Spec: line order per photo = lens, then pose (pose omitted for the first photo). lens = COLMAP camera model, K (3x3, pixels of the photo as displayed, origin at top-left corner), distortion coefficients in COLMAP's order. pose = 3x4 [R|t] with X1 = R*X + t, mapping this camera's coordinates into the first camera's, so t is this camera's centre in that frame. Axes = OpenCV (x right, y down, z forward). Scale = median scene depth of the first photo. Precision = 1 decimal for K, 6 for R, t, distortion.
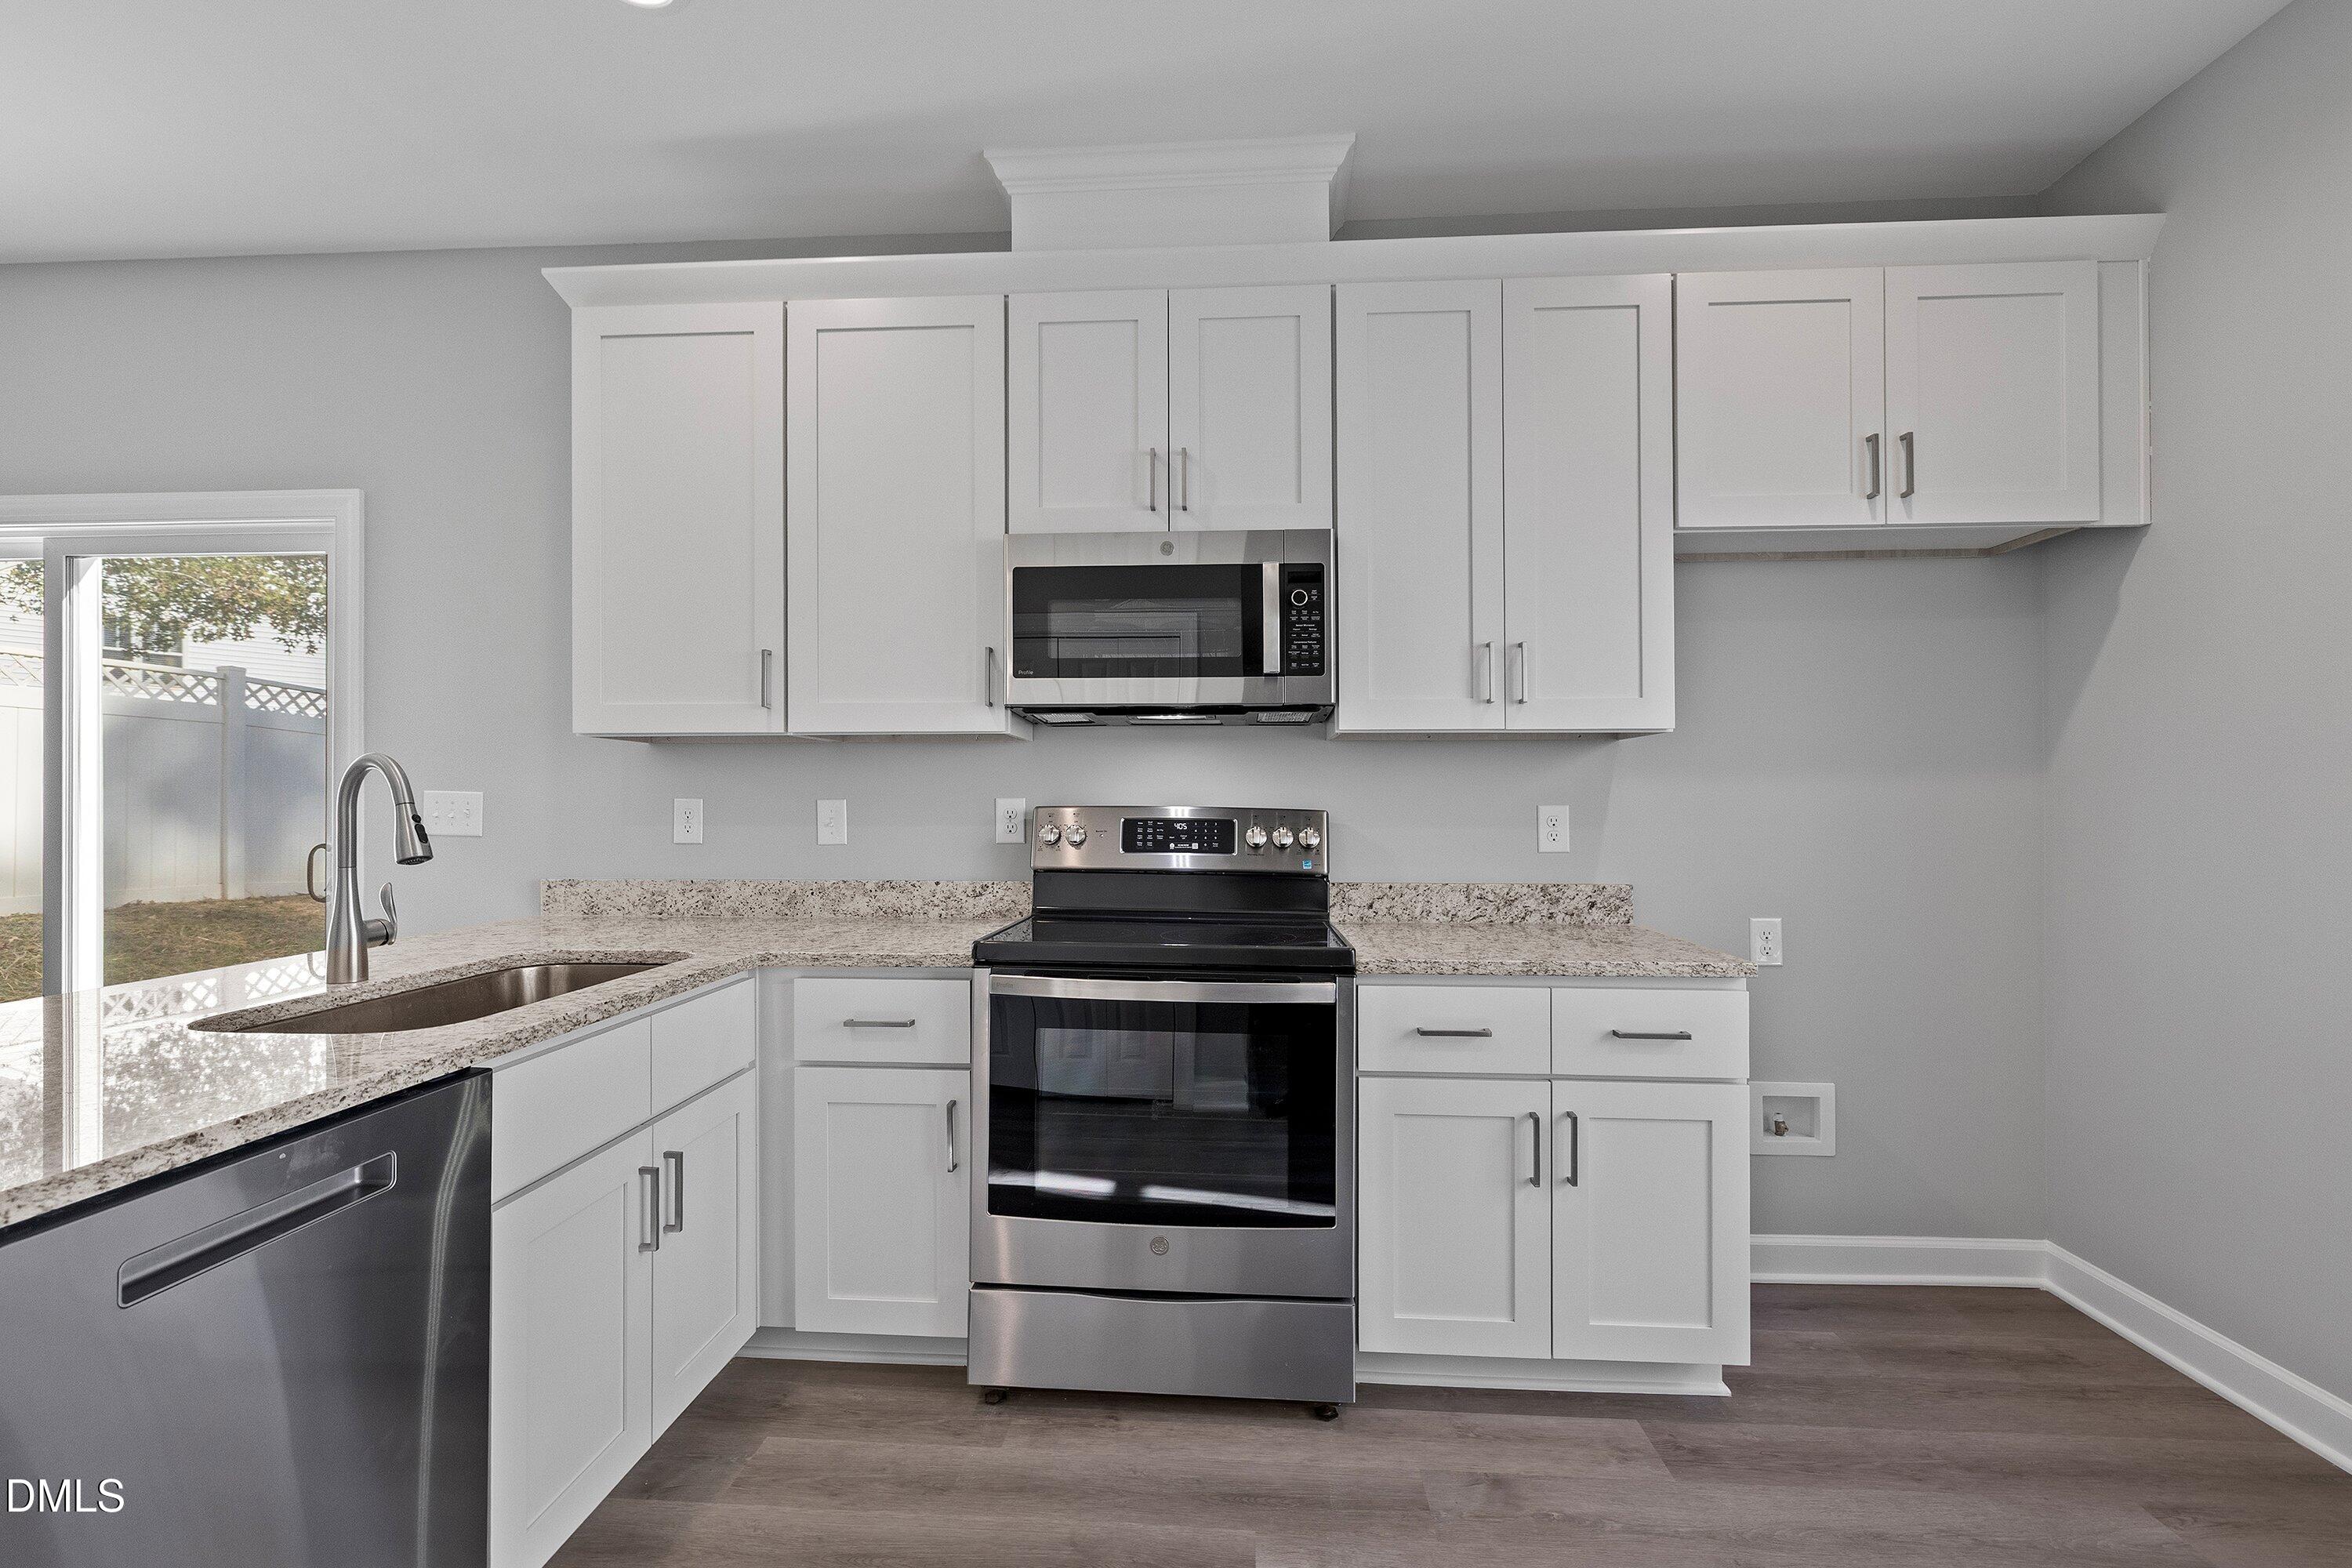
lens RADIAL K [[1023.8, 0, 1165.3], [0, 1023.8, 784.5], [0, 0, 1]] dist [0.001732, -0.000373]
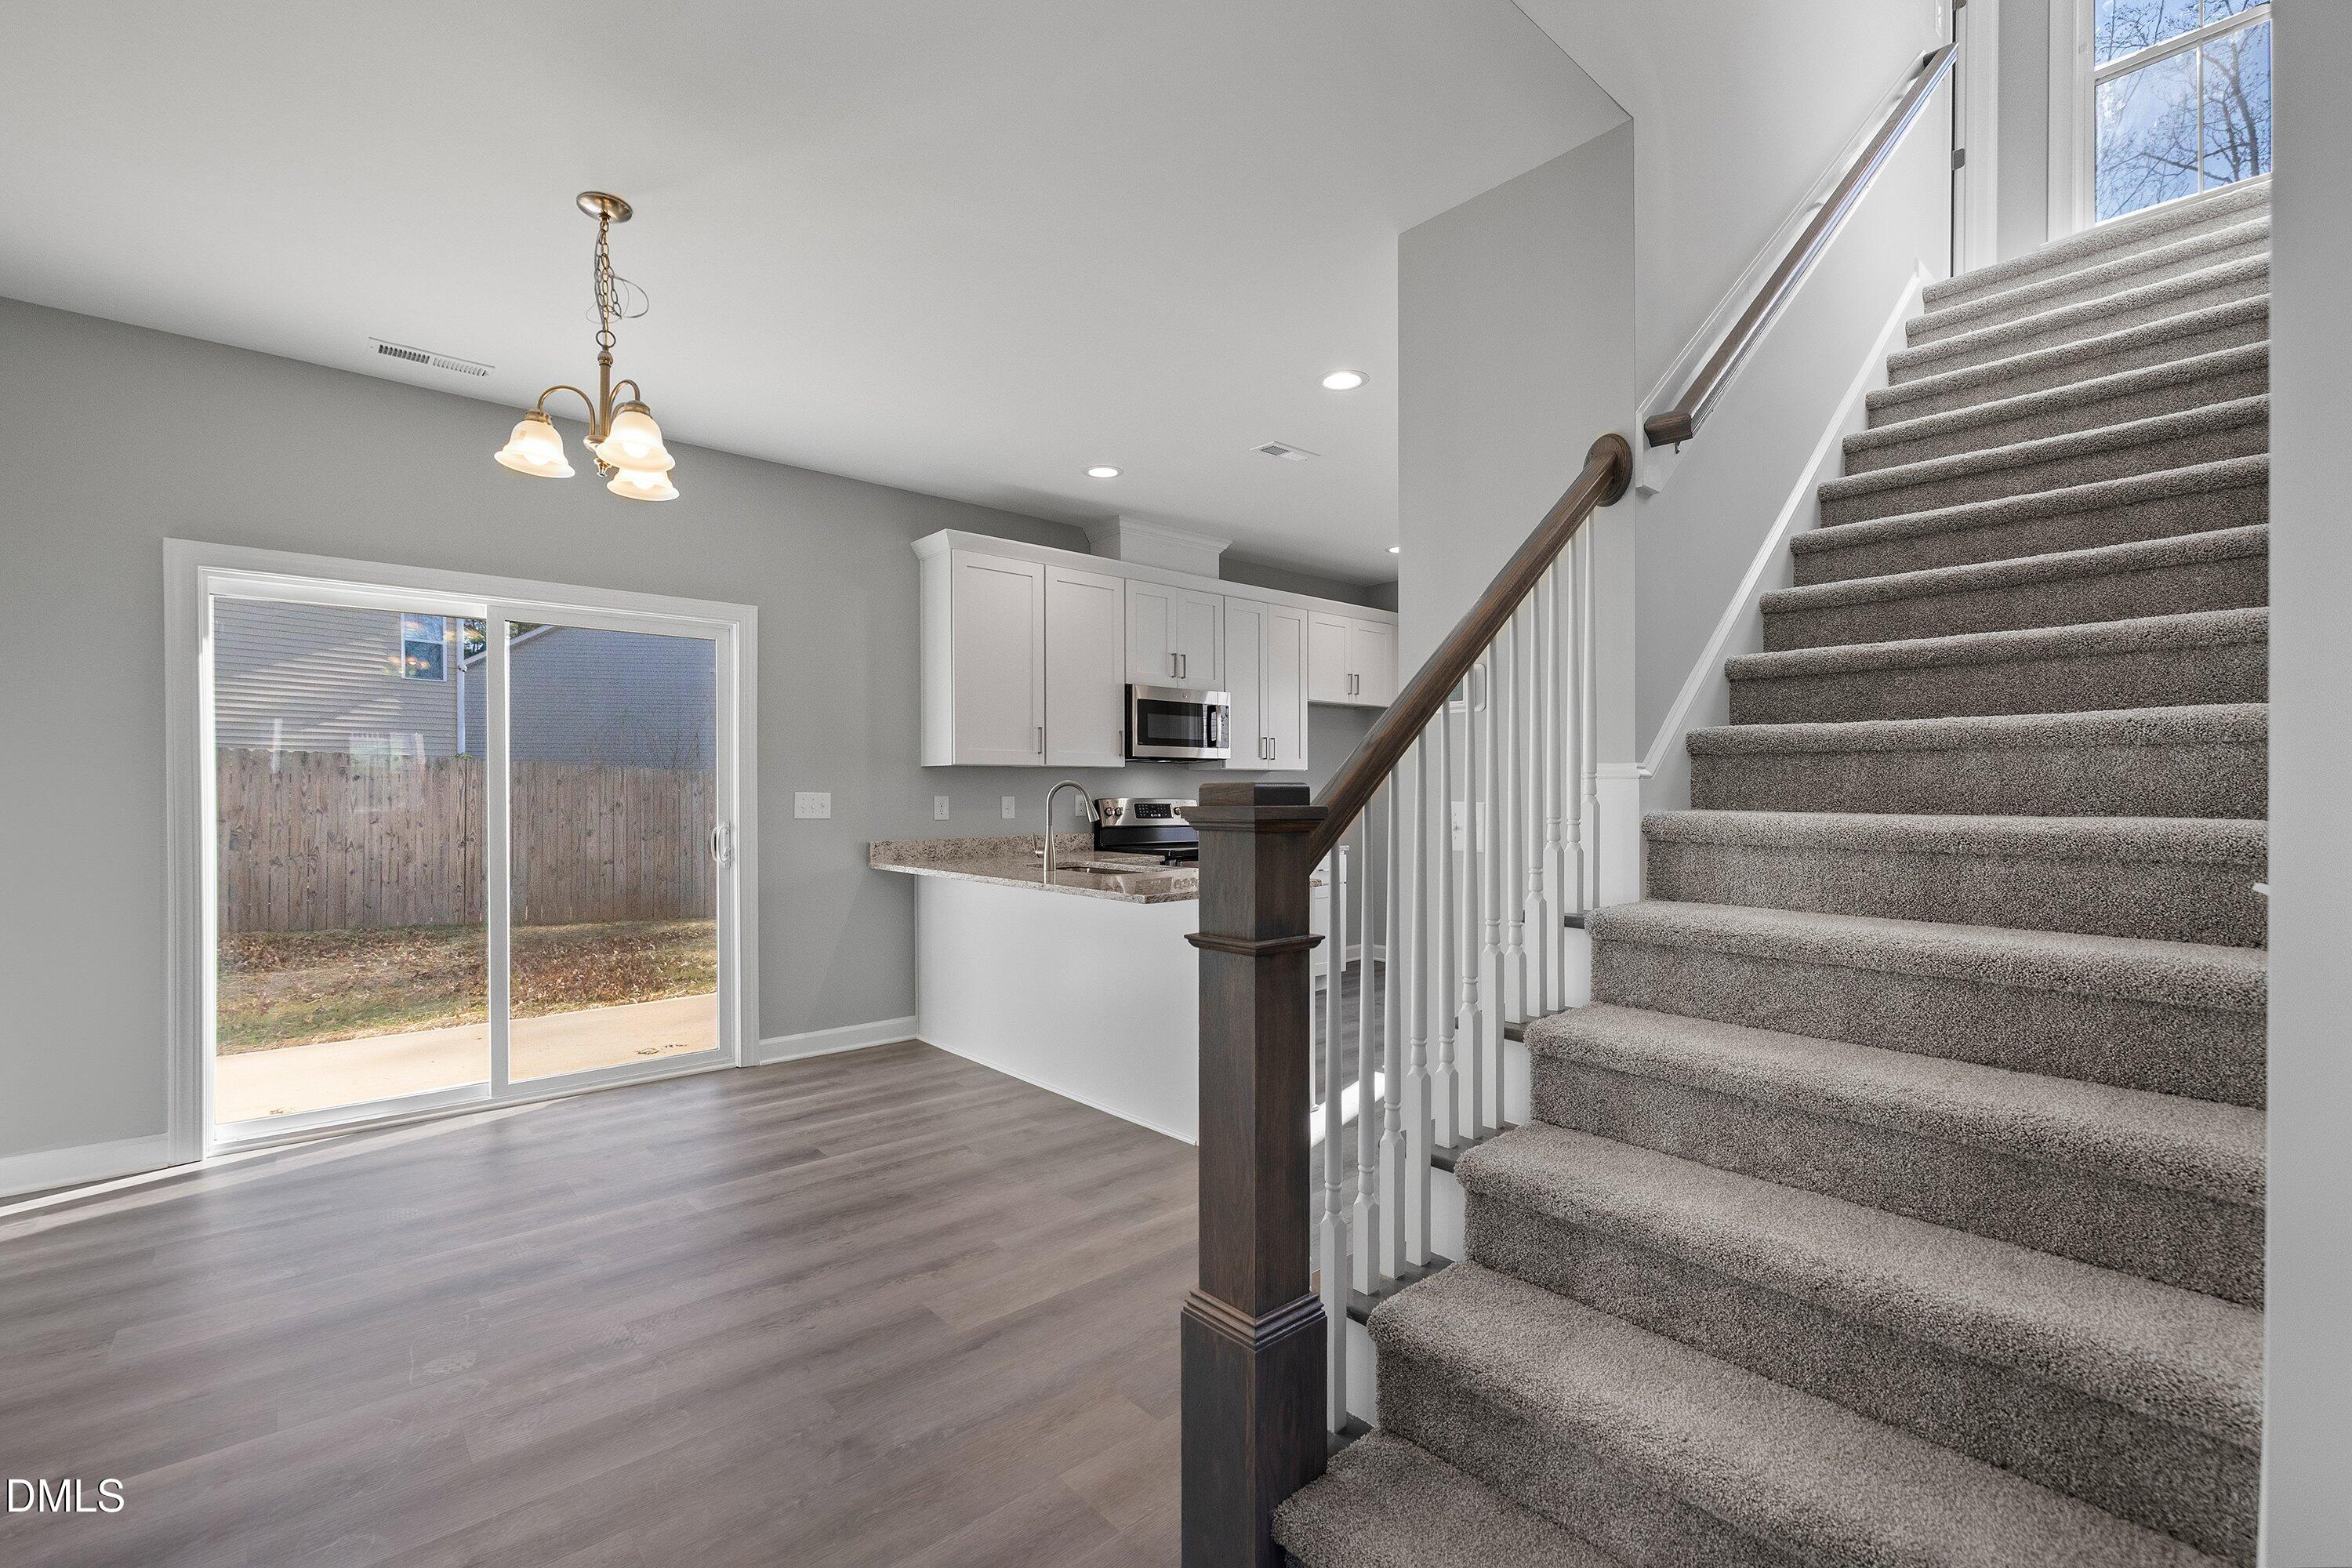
lens RADIAL K [[1023.8, 0, 1164.7], [0, 1023.8, 787.9], [0, 0, 1]] dist [0.001732, -0.000373]
pose [[0.700975, -0.003204, 0.713179, -1.636399], [-0.007362, 0.999904, 0.011728, -0.028894], [-0.713148, -0.013471, 0.700884, -0.656053]]
